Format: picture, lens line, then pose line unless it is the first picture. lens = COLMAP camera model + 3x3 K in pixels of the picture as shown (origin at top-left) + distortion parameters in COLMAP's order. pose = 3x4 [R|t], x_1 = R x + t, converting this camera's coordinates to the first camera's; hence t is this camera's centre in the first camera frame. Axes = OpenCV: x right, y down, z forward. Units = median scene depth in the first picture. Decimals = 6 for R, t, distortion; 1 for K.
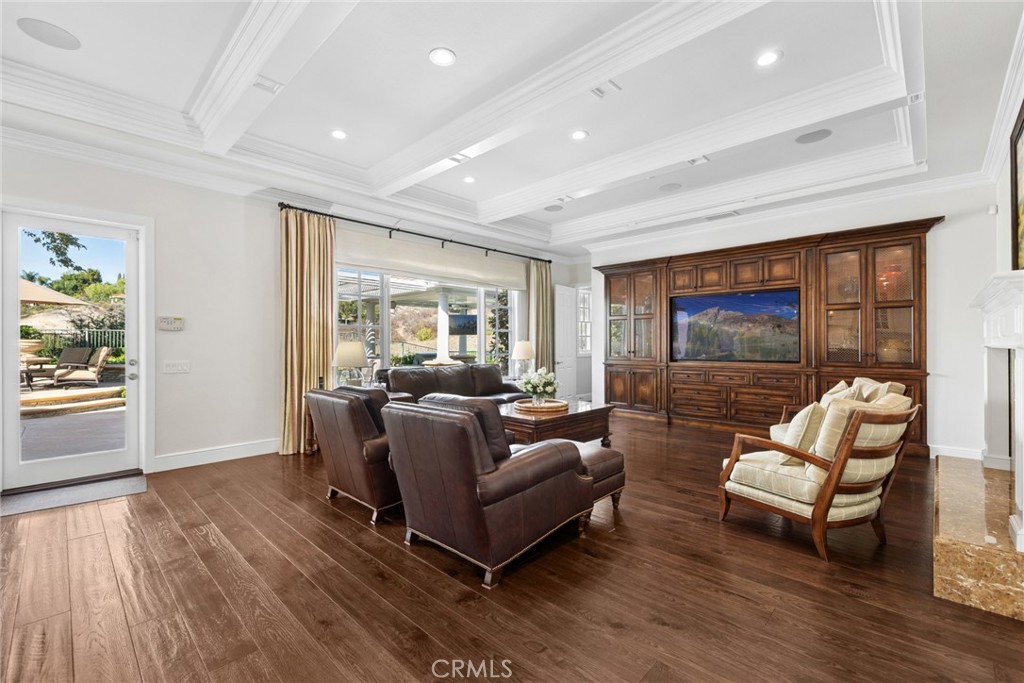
lens RADIAL K [[440.7, 0, 510.9], [0, 440.7, 342.6], [0, 0, 1]] dist [-0.002043, -0.000440]
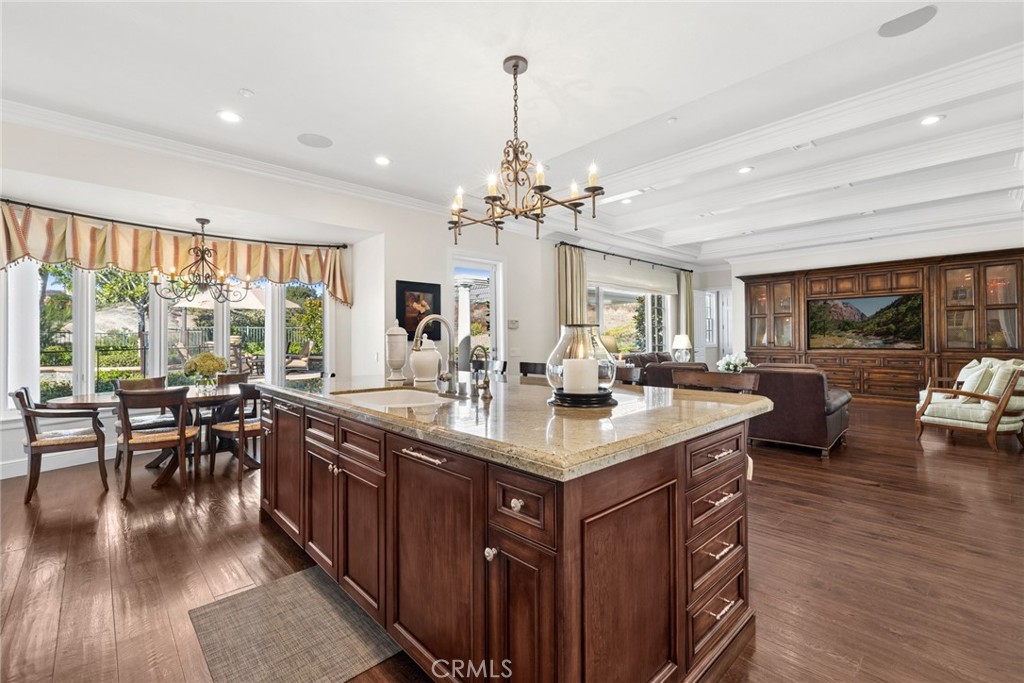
lens RADIAL K [[440.7, 0, 511.5], [0, 440.7, 333.3], [0, 0, 1]] dist [-0.002043, -0.000440]
pose [[0.998446, -0.005648, -0.055446, -0.552081], [0.005193, 0.999952, -0.008348, 0.001293], [0.055491, 0.008047, 0.998427, -0.435170]]
